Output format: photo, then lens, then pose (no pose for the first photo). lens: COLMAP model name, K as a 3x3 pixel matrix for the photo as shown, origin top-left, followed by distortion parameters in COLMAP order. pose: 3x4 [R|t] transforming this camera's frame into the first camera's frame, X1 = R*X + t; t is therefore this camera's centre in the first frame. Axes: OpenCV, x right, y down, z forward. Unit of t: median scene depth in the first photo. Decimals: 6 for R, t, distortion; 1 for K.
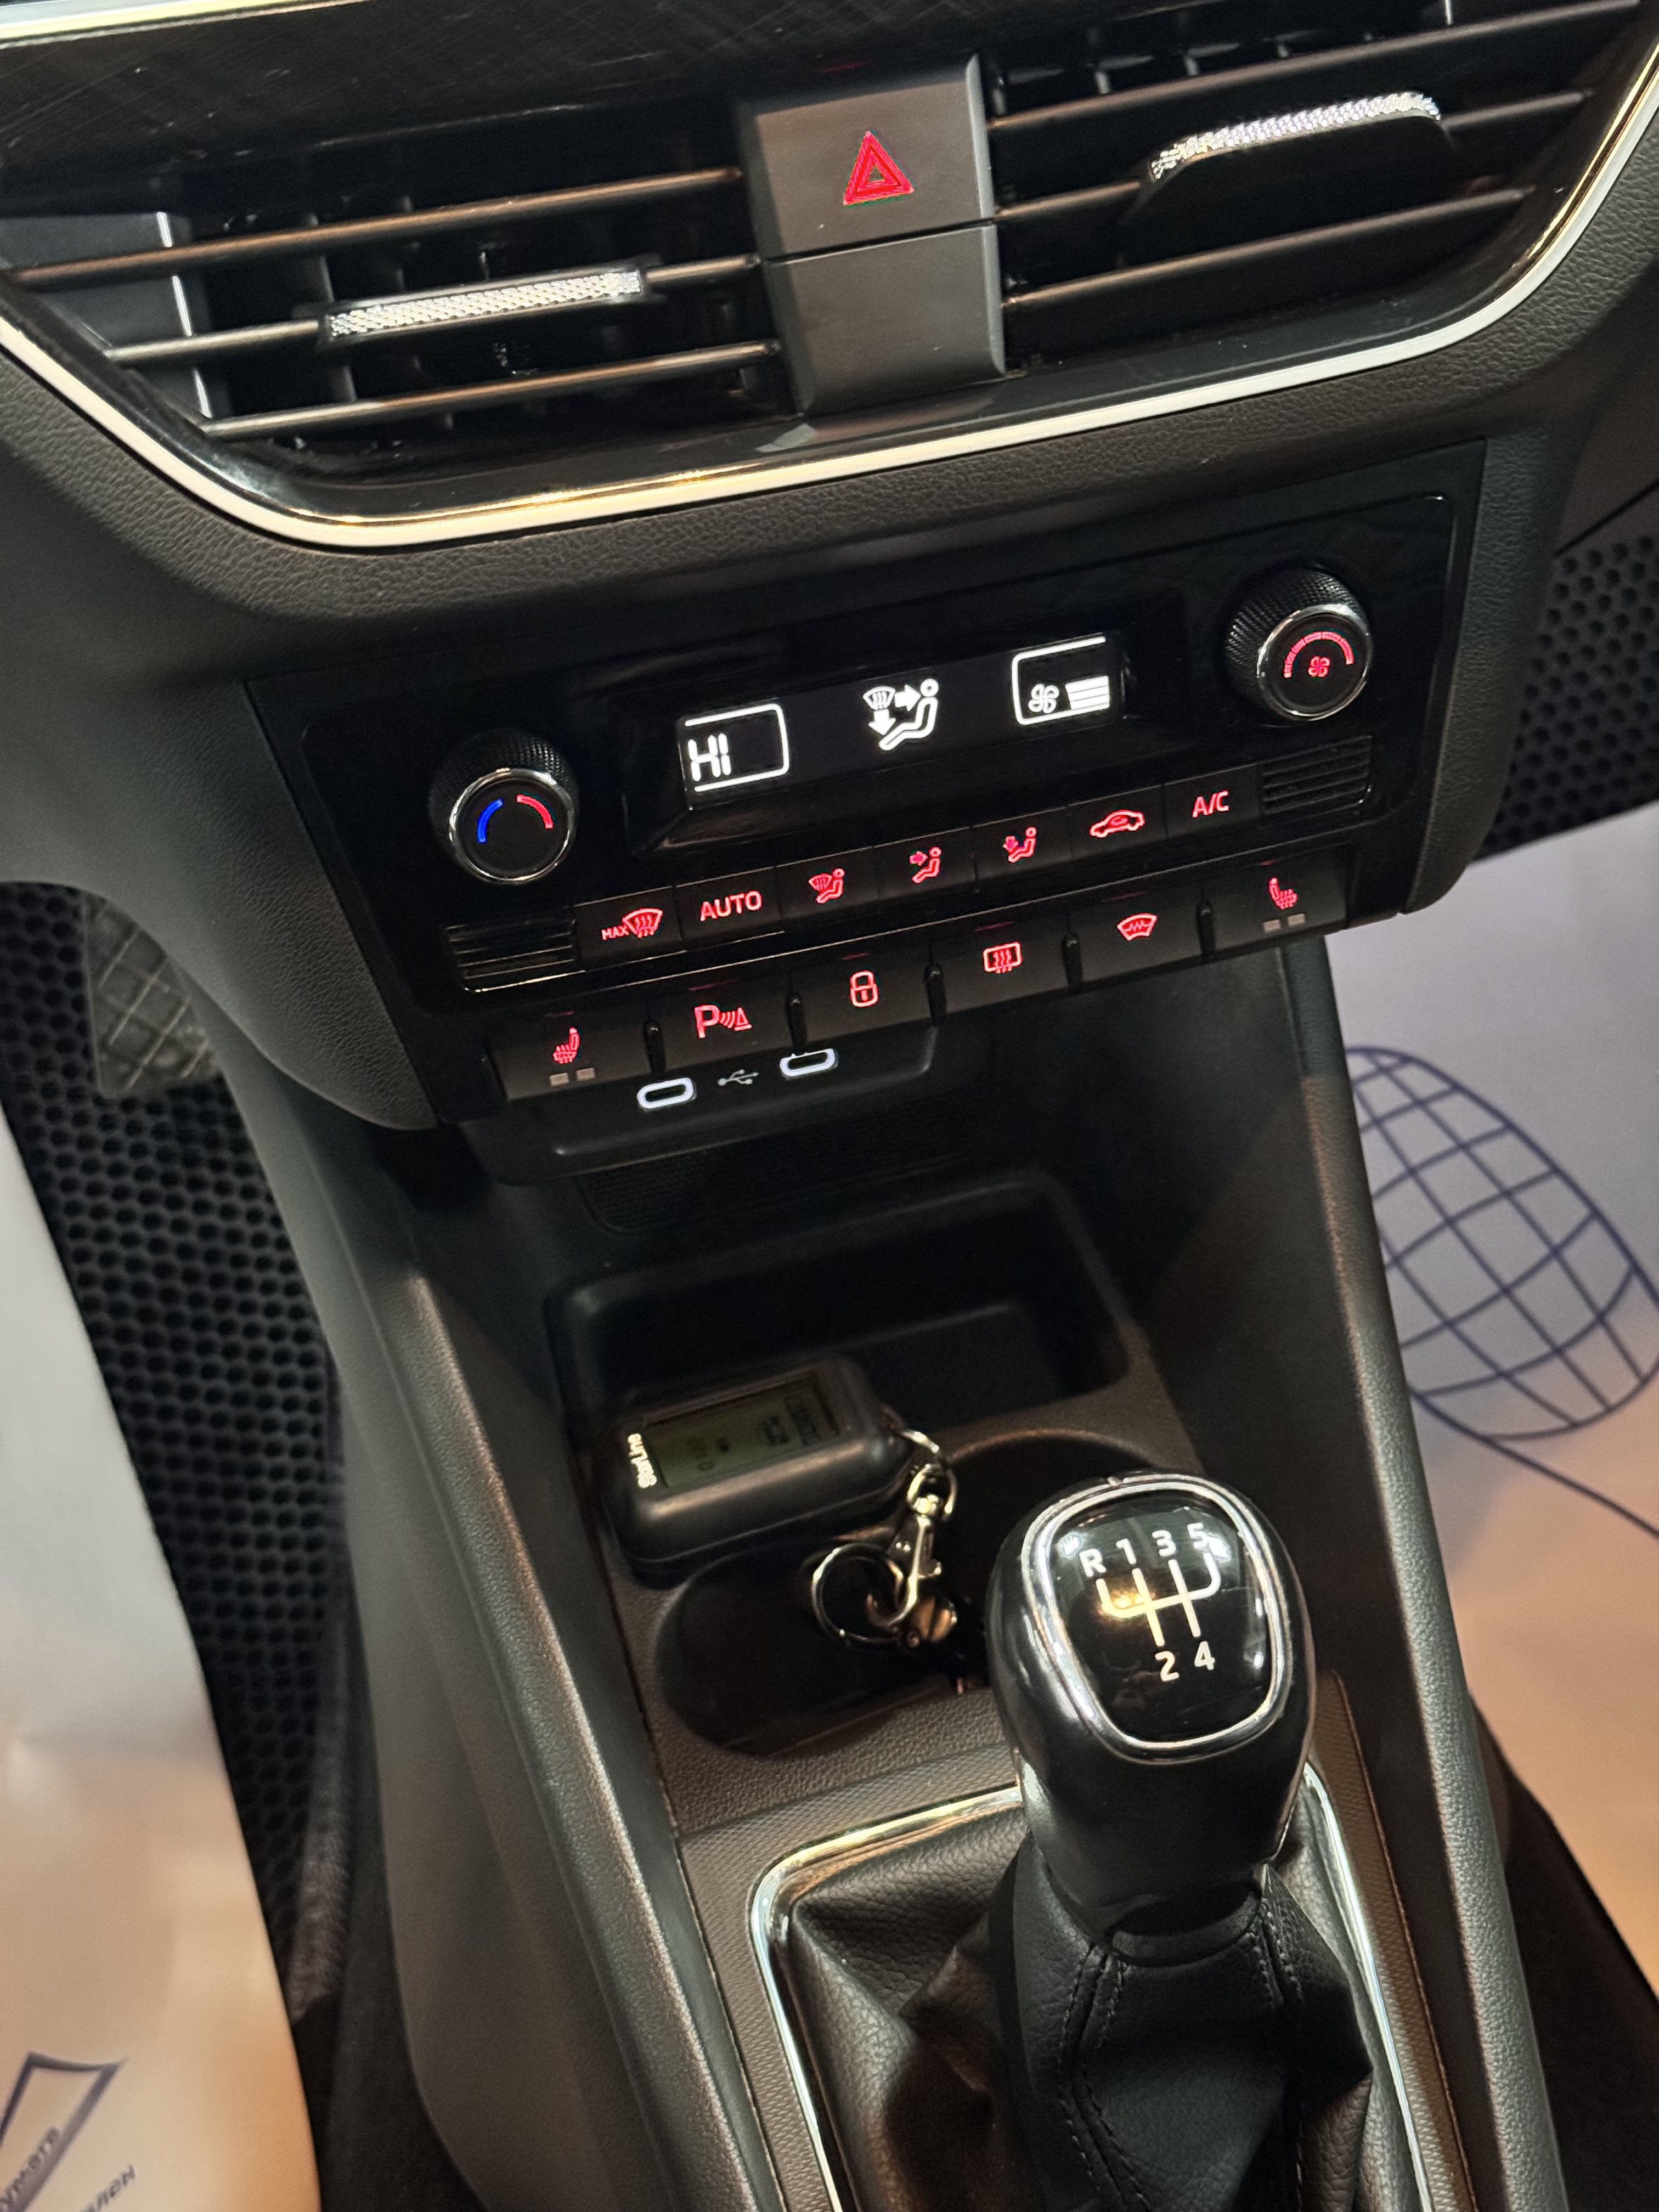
lens RADIAL K [[3032.2, 0, 829.5], [0, 3032.2, 1106.0], [0, 0, 1]] dist [0.104797, -0.053462]
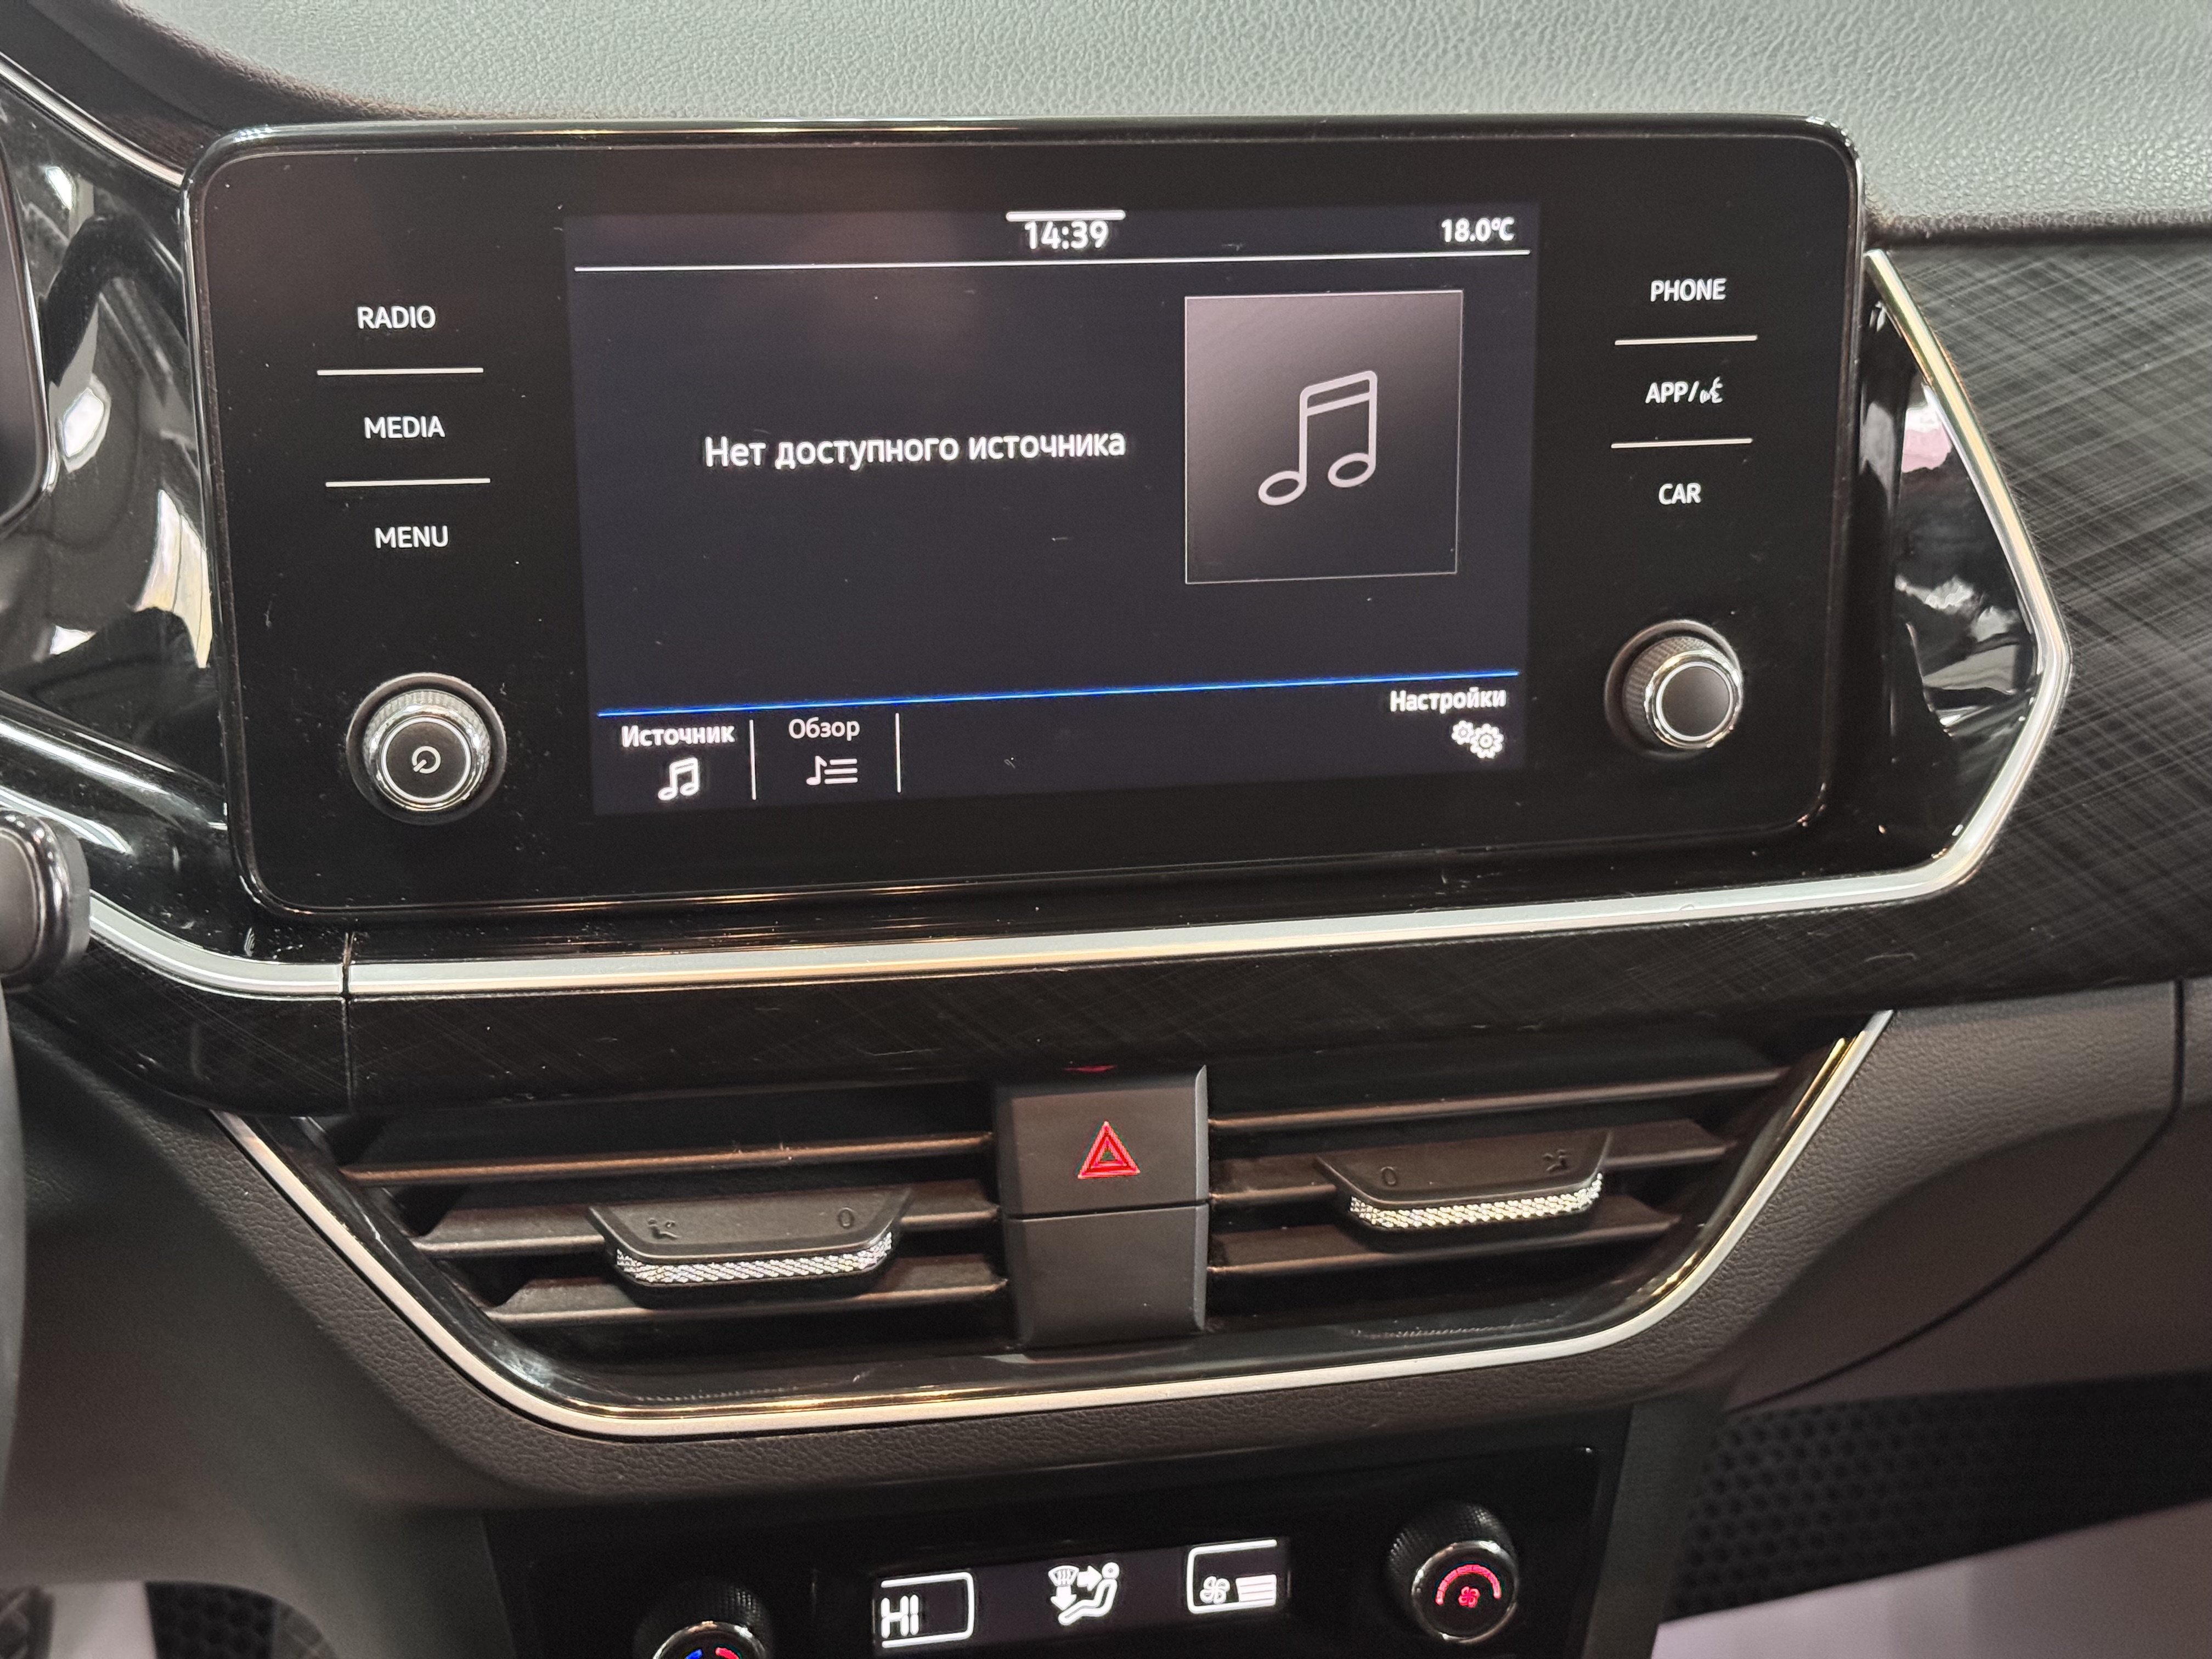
lens RADIAL K [[3032.2, 0, 1100.5], [0, 3032.2, 791.0], [0, 0, 1]] dist [0.104797, -0.053462]
pose [[0.992719, 0.120448, -0.001033, -0.003111], [-0.116591, 0.958711, -0.259383, -0.122278], [-0.030252, 0.257615, 0.965774, -0.122817]]
